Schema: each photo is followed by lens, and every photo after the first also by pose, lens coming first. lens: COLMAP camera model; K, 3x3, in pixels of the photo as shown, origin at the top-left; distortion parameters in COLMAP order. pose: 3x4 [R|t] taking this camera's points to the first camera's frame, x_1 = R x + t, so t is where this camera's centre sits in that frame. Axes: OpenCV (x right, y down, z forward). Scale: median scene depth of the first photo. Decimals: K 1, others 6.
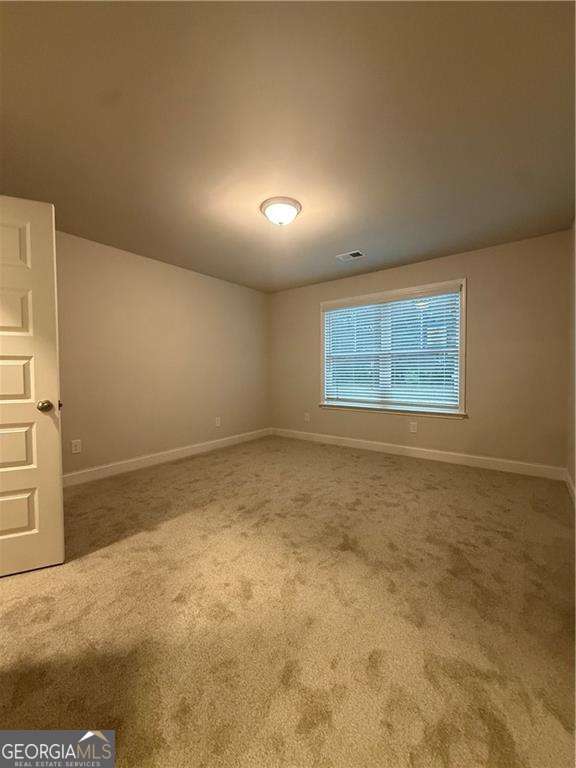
lens RADIAL K [[305.6, 0, 285.2], [0, 305.6, 382.1], [0, 0, 1]] dist [0.000528, 0.000112]
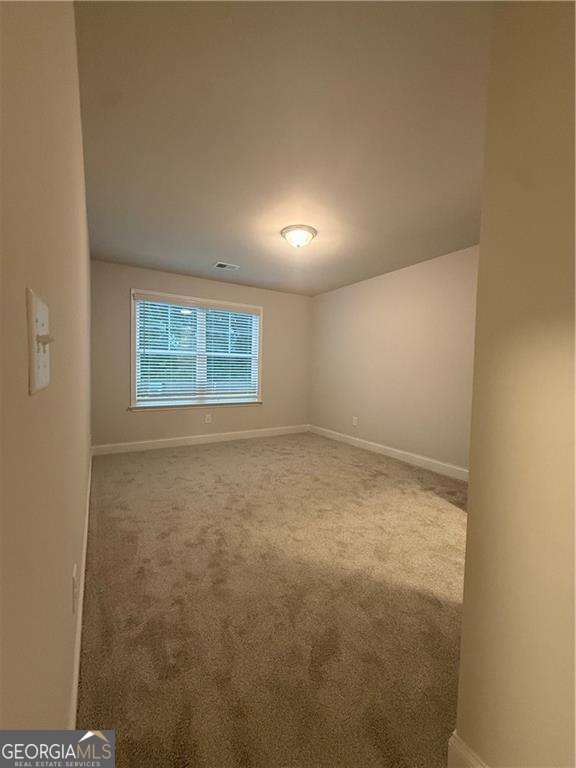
lens RADIAL K [[305.6, 0, 285.2], [0, 305.6, 382.1], [0, 0, 1]] dist [0.000528, 0.000112]
pose [[0.372437, -0.012635, 0.927971, -0.670582], [0.025731, 0.999664, 0.003284, 0.013907], [-0.927701, 0.022654, 0.372637, 0.370977]]
